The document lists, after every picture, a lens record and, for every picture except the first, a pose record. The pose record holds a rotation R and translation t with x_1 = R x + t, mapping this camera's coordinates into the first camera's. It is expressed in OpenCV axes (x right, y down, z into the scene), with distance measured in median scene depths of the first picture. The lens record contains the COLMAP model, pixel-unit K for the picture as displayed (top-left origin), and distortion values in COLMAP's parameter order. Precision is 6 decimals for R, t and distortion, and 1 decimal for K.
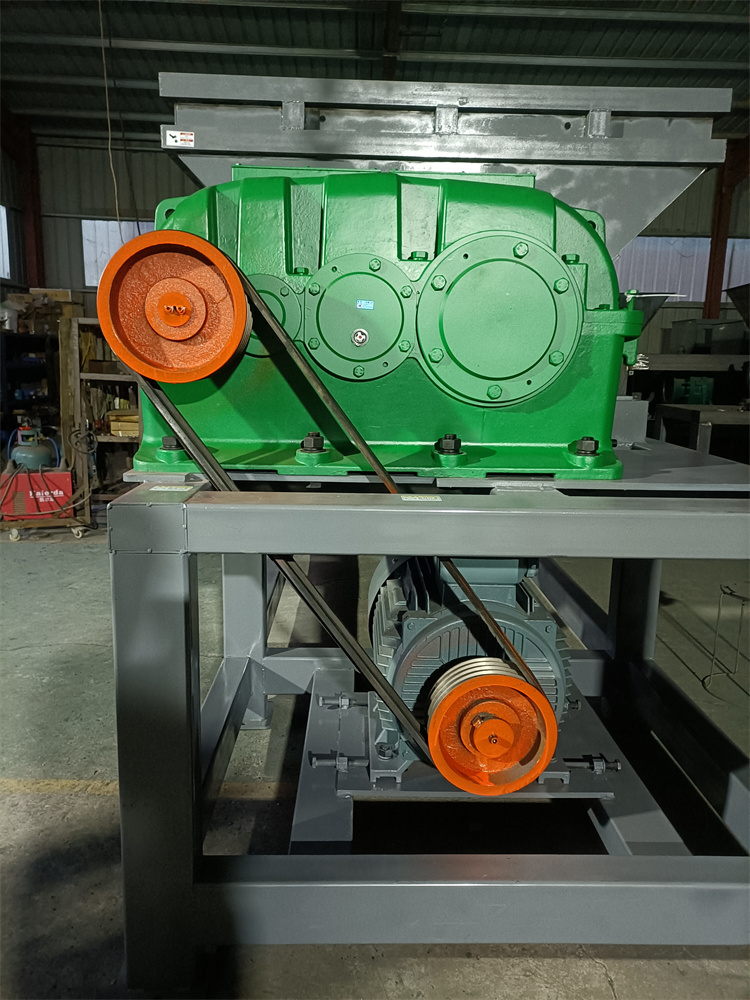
lens RADIAL K [[747.1, 0, 375.0], [0, 747.1, 500.0], [0, 0, 1]] dist [0.036815, -0.006500]
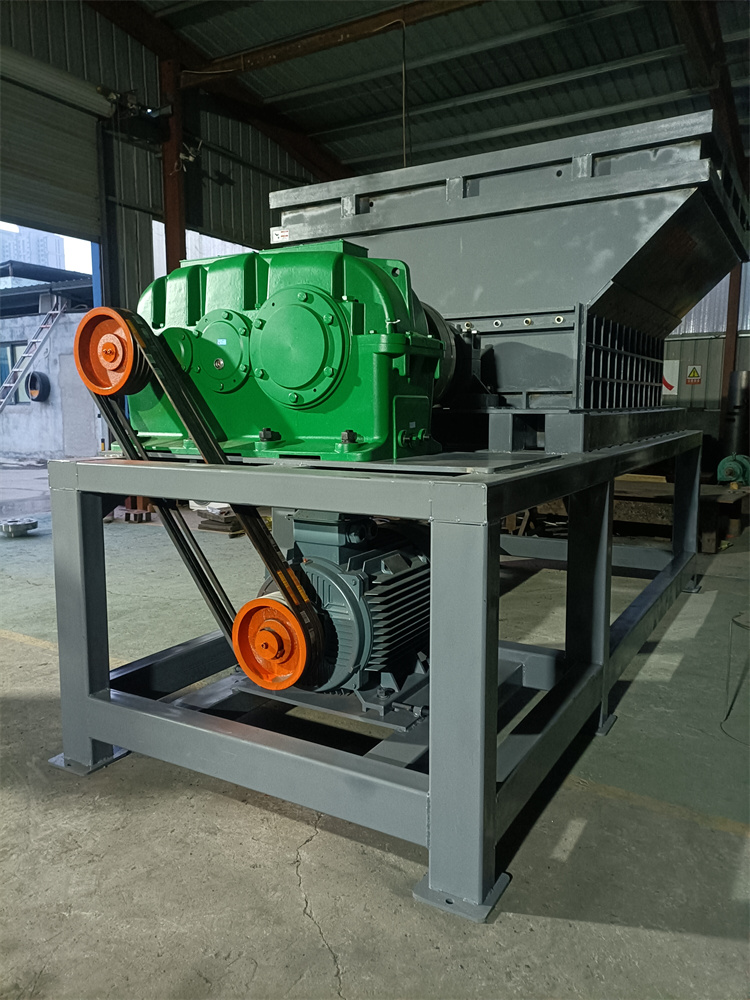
lens RADIAL K [[747.1, 0, 375.0], [0, 747.1, 500.0], [0, 0, 1]] dist [0.036815, -0.006500]
pose [[0.848441, 0.044087, -0.527450, 0.647429], [-0.079398, 0.995850, -0.044479, 0.059625], [0.523301, 0.079616, 0.848421, -0.054702]]
